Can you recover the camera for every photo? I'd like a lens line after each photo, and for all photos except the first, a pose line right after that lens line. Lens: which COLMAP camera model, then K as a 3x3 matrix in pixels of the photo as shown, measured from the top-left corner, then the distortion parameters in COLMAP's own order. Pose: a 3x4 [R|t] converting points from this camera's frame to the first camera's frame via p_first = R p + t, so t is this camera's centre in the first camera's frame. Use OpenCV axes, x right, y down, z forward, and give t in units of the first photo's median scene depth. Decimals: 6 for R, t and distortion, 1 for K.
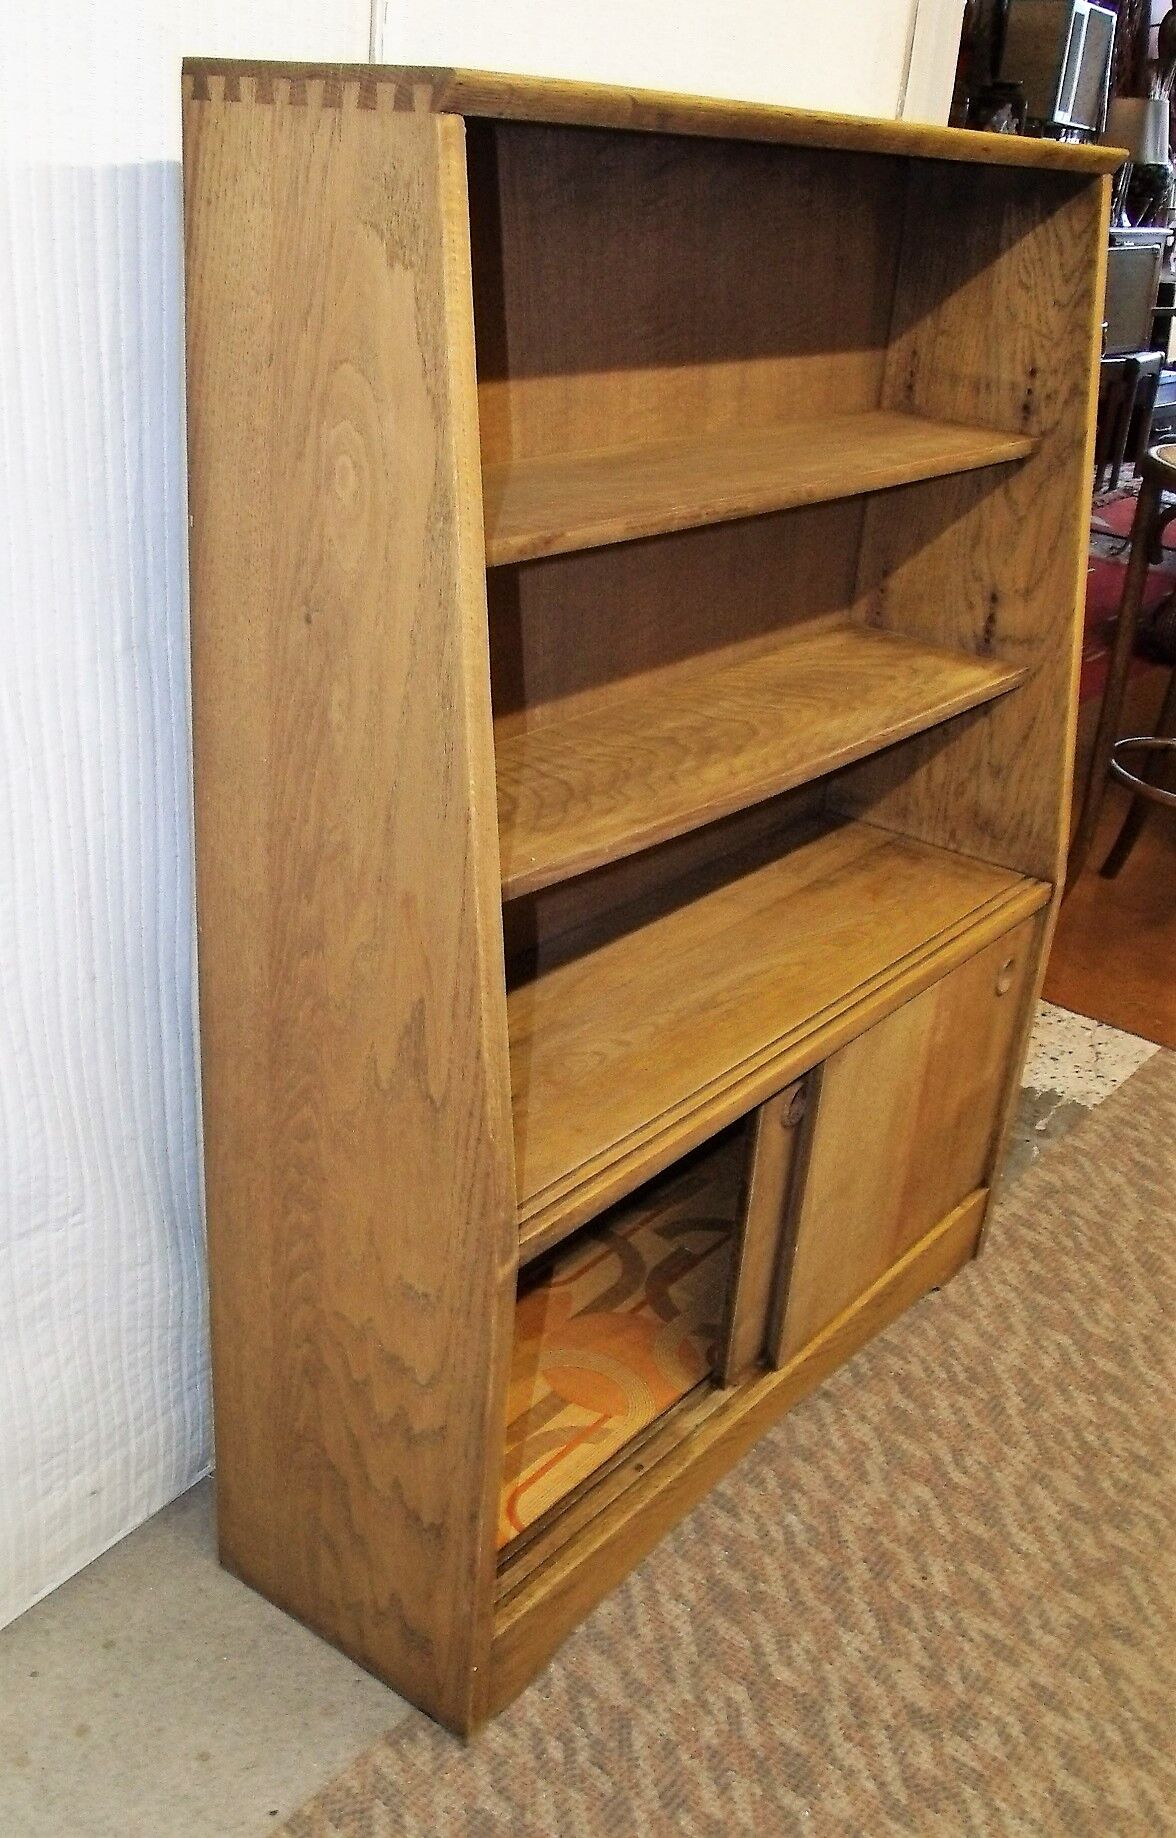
lens RADIAL K [[1747.1, 0, 544.1], [0, 1747.1, 1023.3], [0, 0, 1]] dist [-0.137752, 0.092048]
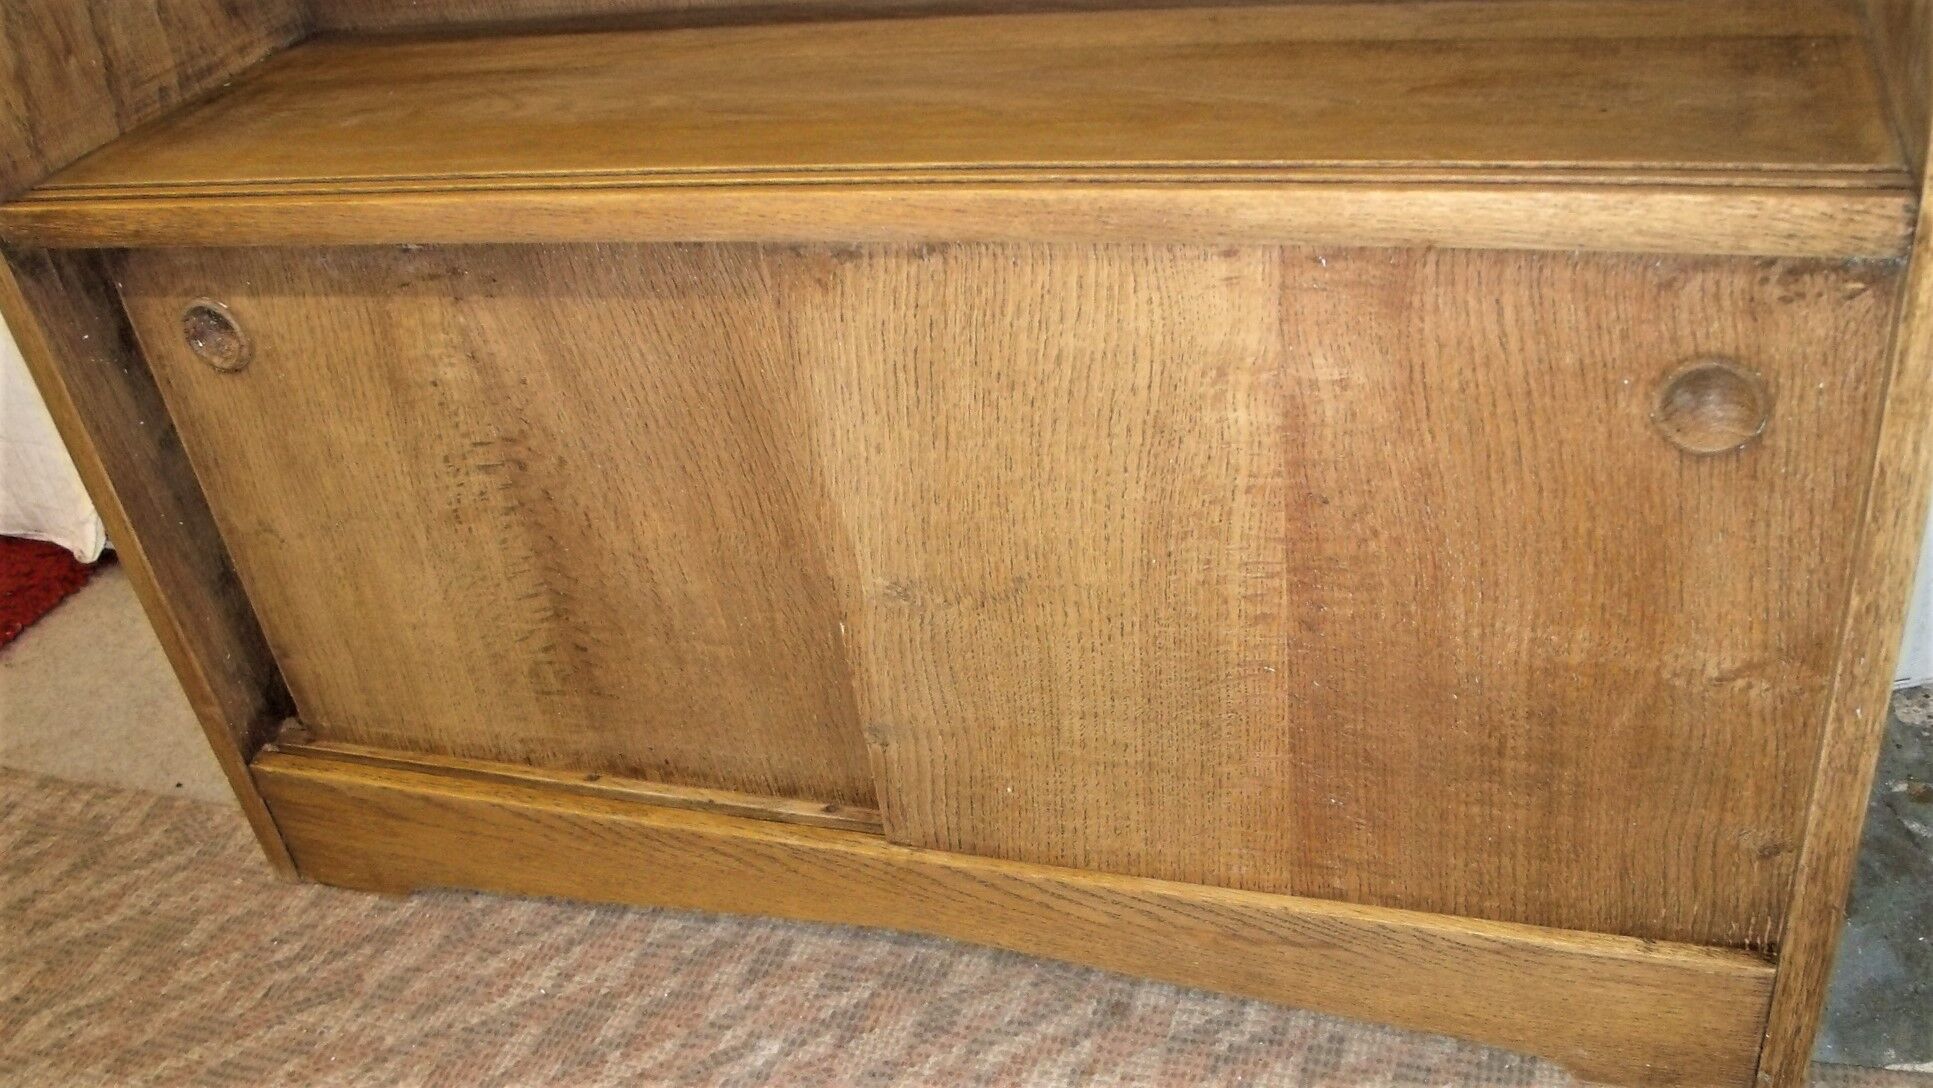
lens RADIAL K [[1720.5, 0, 967.8], [0, 1720.5, 627.1], [0, 0, 1]] dist [-0.132763, 0.086975]
pose [[0.324986, 0.454207, -0.829506, 0.613274], [-0.297743, 0.881653, 0.366110, -0.079800], [0.897627, 0.127999, 0.421762, 0.827681]]
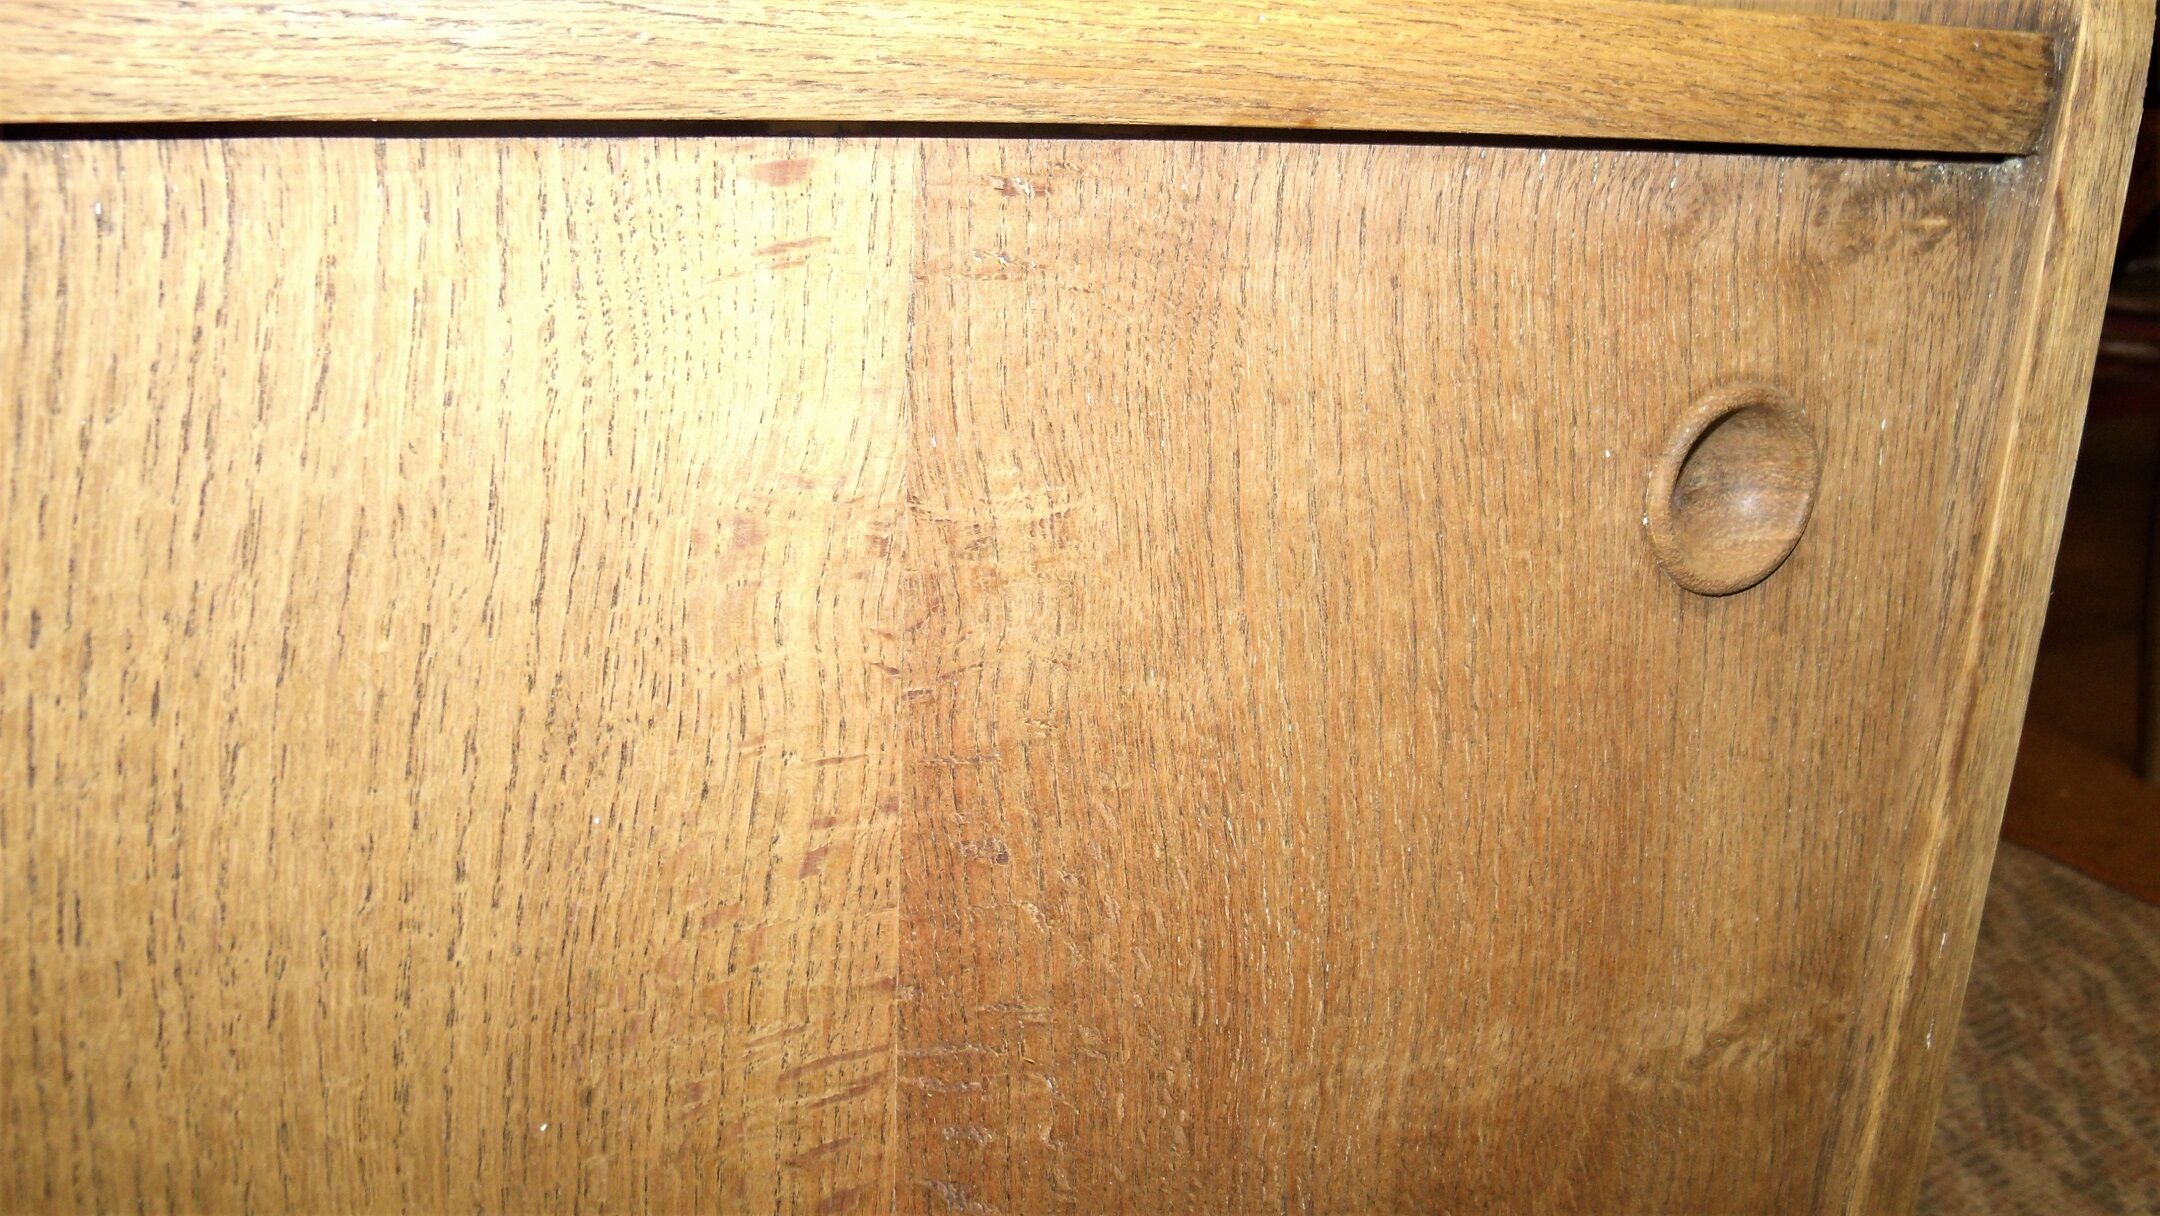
lens RADIAL K [[1747.9, 0, 1067.4], [0, 1747.9, 552.7], [0, 0, 1]] dist [-0.151367, 0.112073]
pose [[0.872480, 0.107238, -0.476738, 0.336966], [-0.210194, 0.963111, -0.168034, 0.029349], [0.441132, 0.246814, 0.862836, 0.939838]]
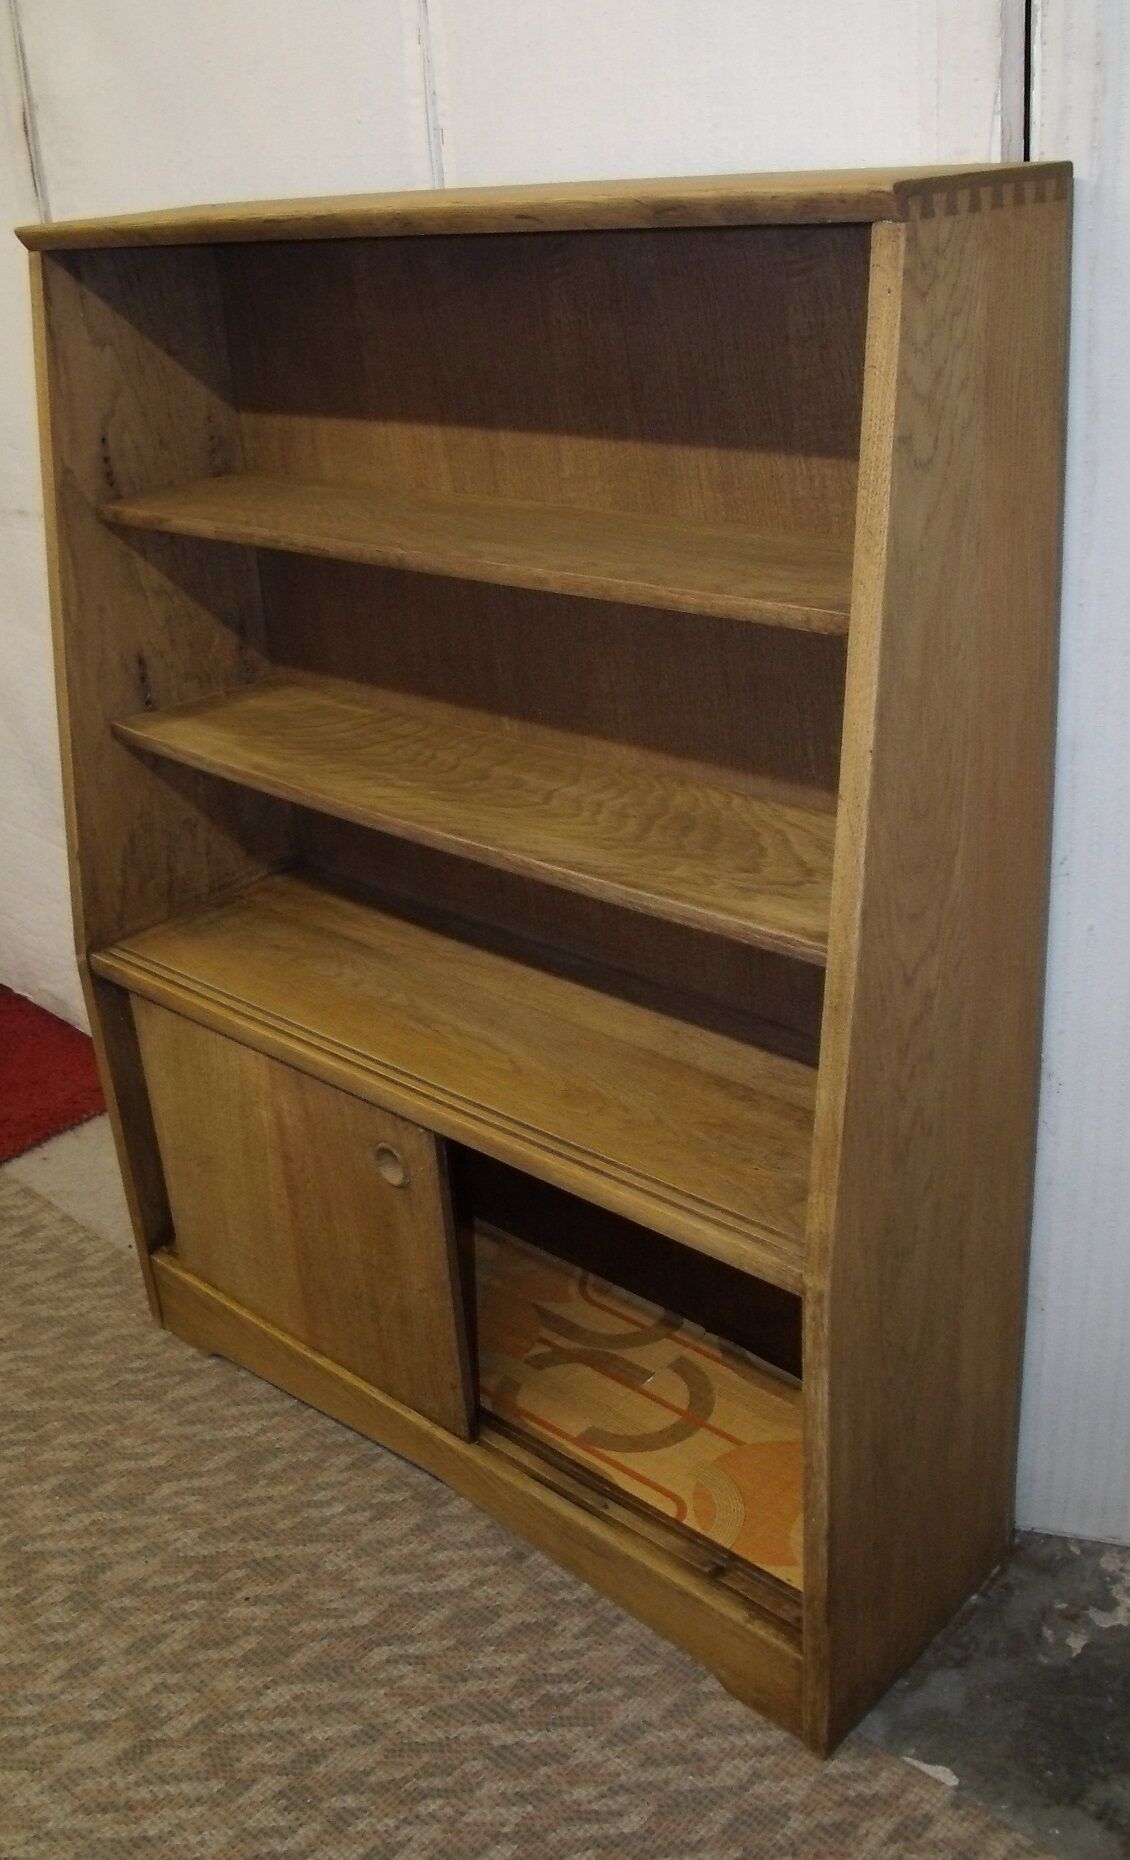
lens RADIAL K [[1738.2, 0, 525.8], [0, 1738.2, 894.9], [0, 0, 1]] dist [-0.139354, 0.100467]
pose [[-0.097303, 0.351480, -0.931125, 1.004840], [-0.399080, 0.843278, 0.360024, -0.461210], [0.911738, 0.406625, 0.058215, 0.930376]]
